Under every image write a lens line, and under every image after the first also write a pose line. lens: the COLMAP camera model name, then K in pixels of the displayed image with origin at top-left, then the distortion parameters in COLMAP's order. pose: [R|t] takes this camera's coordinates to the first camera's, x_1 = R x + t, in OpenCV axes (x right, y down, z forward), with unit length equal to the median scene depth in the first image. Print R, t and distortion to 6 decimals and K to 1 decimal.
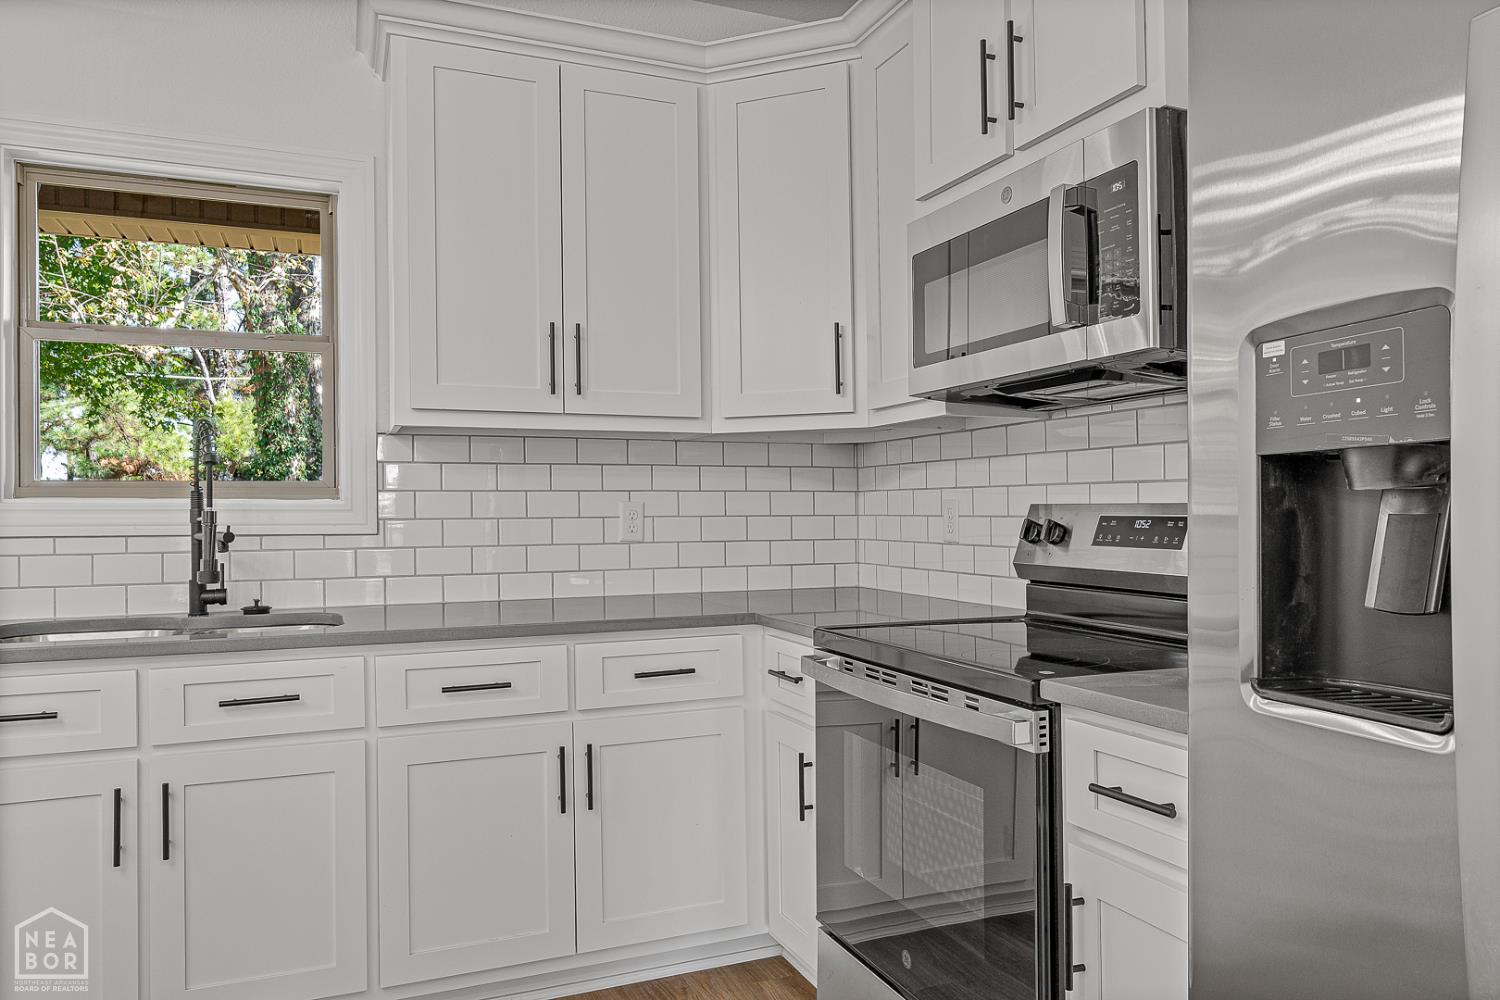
lens RADIAL K [[1045.8, 0, 750.0], [0, 1045.8, 500.0], [0, 0, 1]] dist [-0.004598, -0.001394]
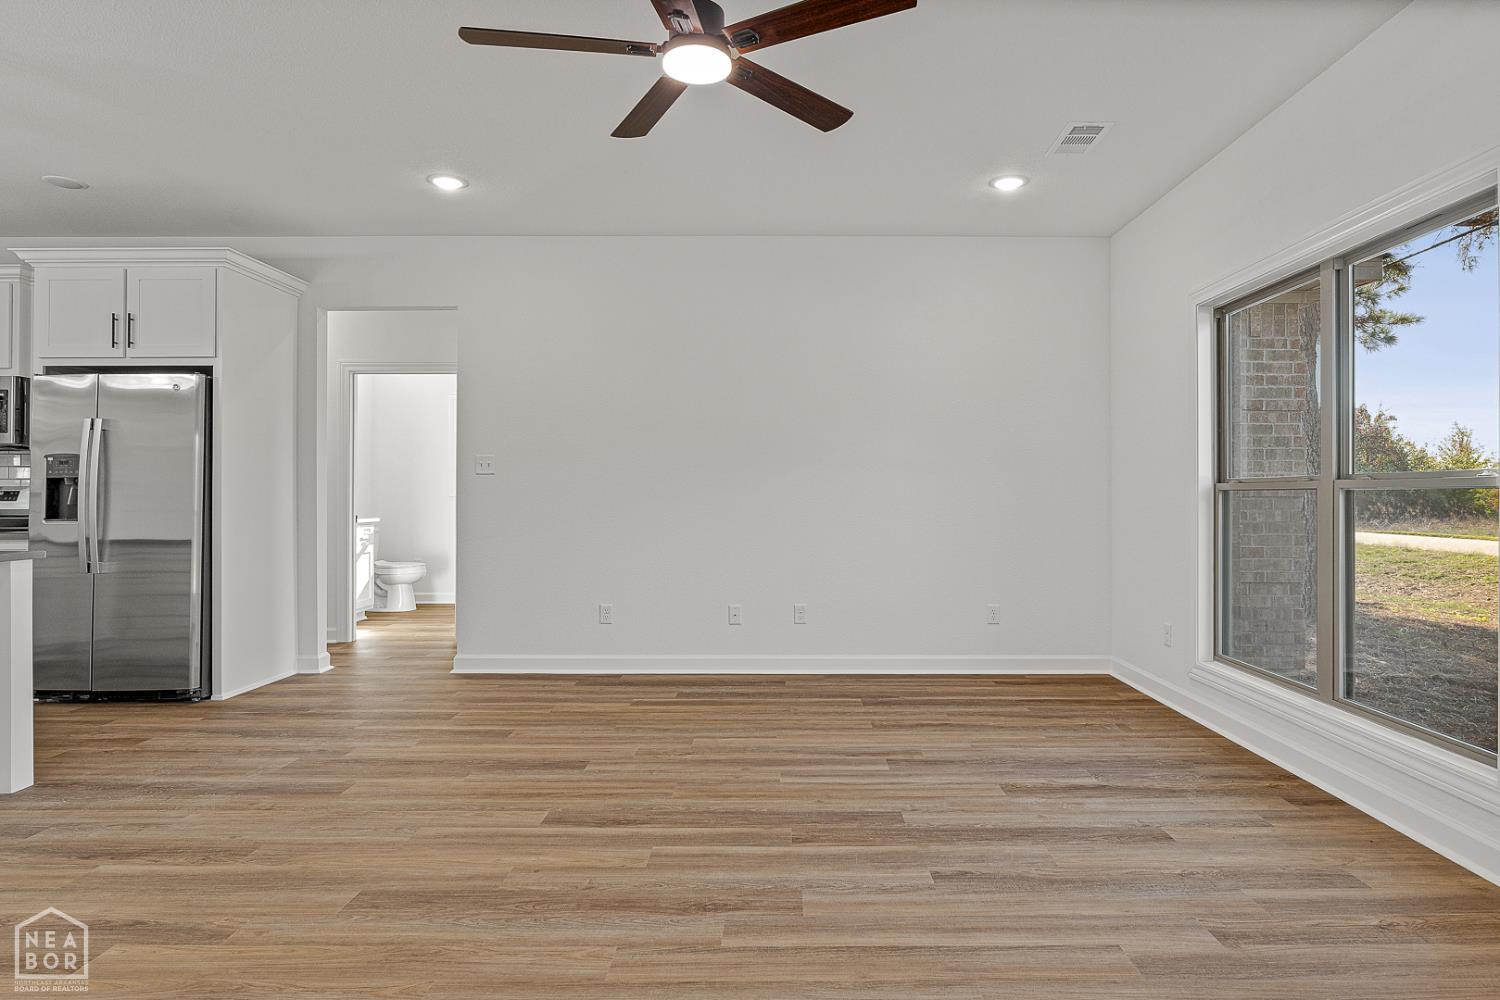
lens RADIAL K [[783.7, 0, 750.0], [0, 783.7, 500.0], [0, 0, 1]] dist [0.000620, 0.000296]
pose [[0.391824, -0.000355, 0.920040, -0.906077], [-0.011094, 0.999925, 0.005111, 0.005820], [-0.919973, -0.012209, 0.391791, -1.960276]]
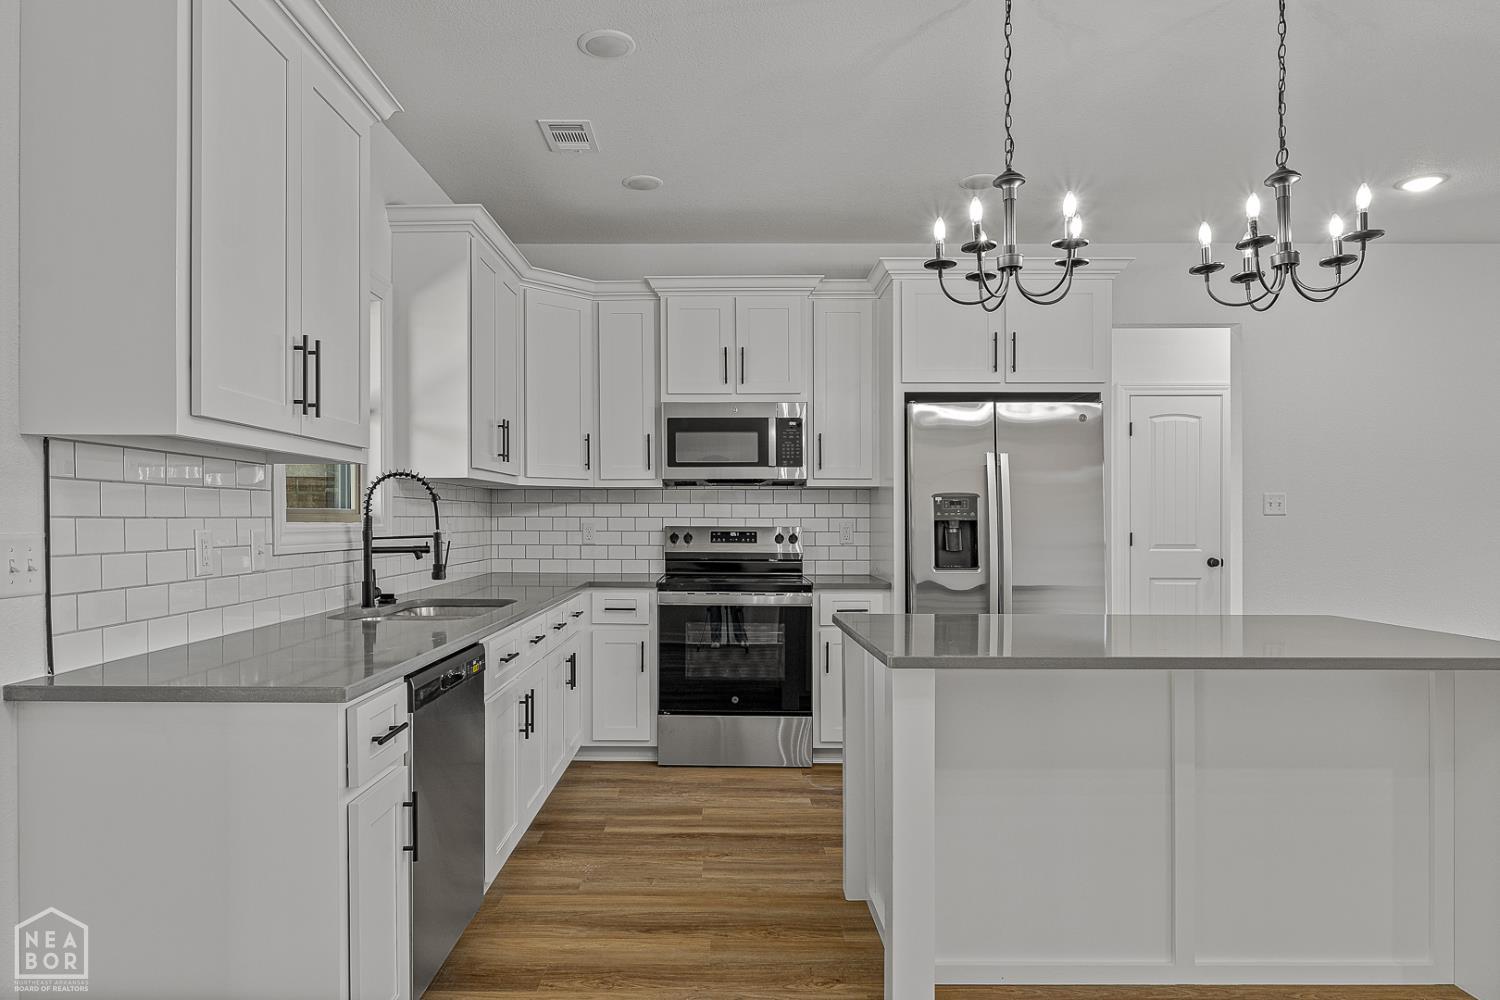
lens RADIAL K [[881.7, 0, 750.0], [0, 881.7, 500.0], [0, 0, 1]] dist [0.005379, 0.000697]
pose [[0.384459, 0.026420, 0.922764, -1.742424], [-0.015952, 0.999631, -0.021975, -0.016324], [-0.923004, -0.006272, 0.384738, 0.108793]]
